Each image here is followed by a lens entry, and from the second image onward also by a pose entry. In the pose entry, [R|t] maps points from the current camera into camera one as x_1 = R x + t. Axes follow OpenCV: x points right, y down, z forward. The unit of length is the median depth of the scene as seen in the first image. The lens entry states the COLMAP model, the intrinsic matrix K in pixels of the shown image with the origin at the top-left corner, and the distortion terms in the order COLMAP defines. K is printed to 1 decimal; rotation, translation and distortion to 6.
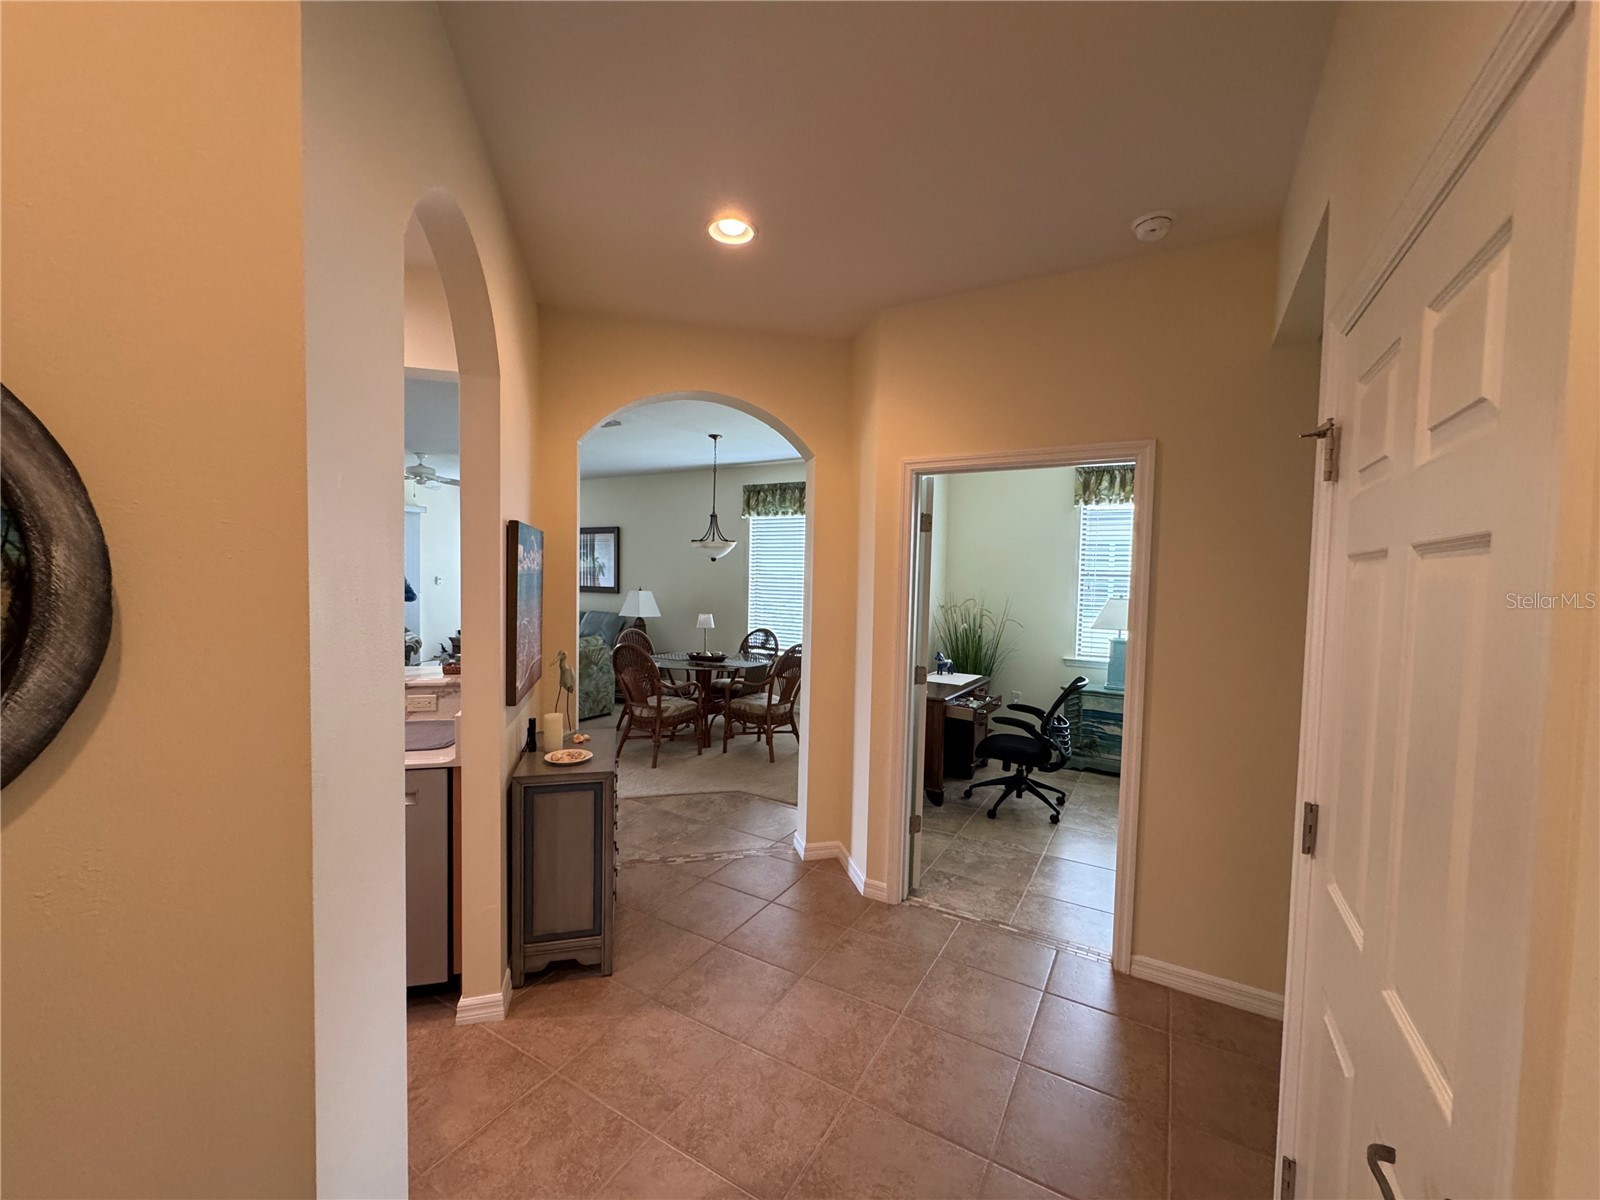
lens RADIAL K [[633.0, 0, 800.0], [0, 633.0, 605.1], [0, 0, 1]] dist [0.001434, 0.000029]
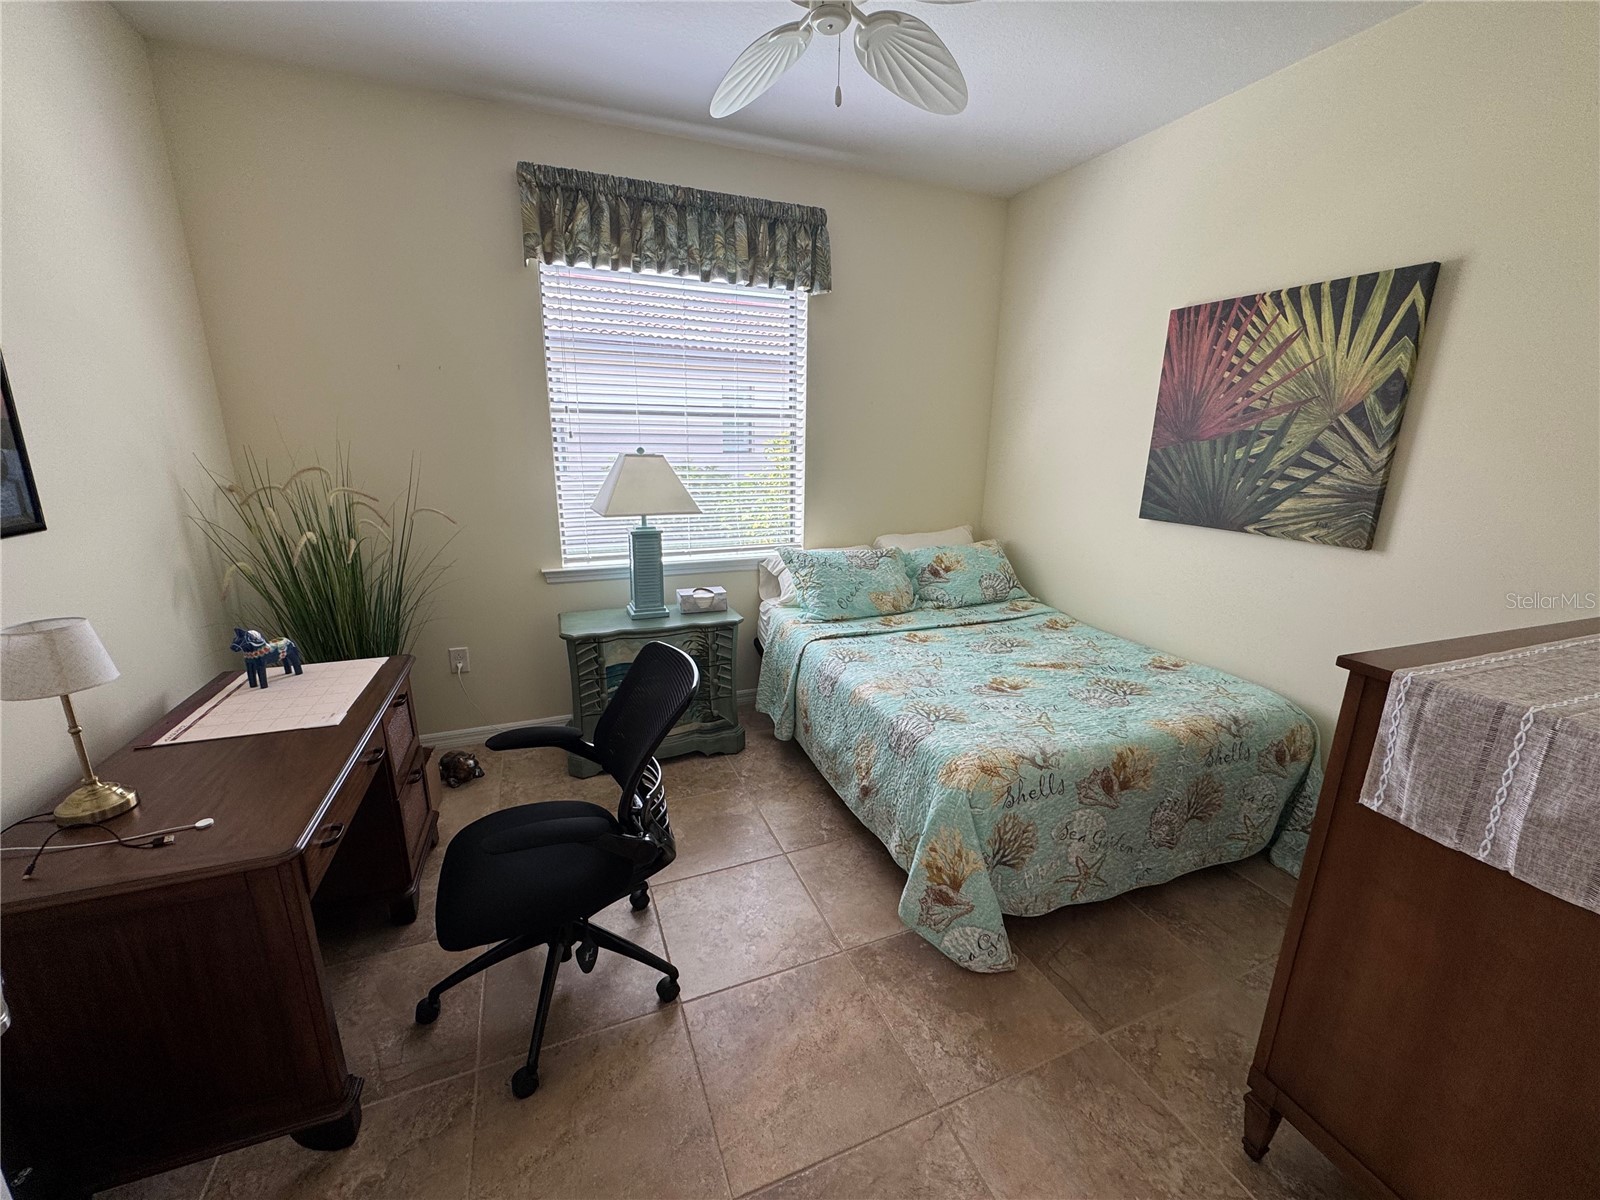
lens RADIAL K [[633.0, 0, 798.9], [0, 633.0, 605.4], [0, 0, 1]] dist [0.001434, 0.000029]
pose [[0.607815, -0.219380, 0.763173, 0.138663], [0.036671, 0.967809, 0.248998, -0.015980], [-0.793232, -0.123358, 0.596294, 0.530310]]
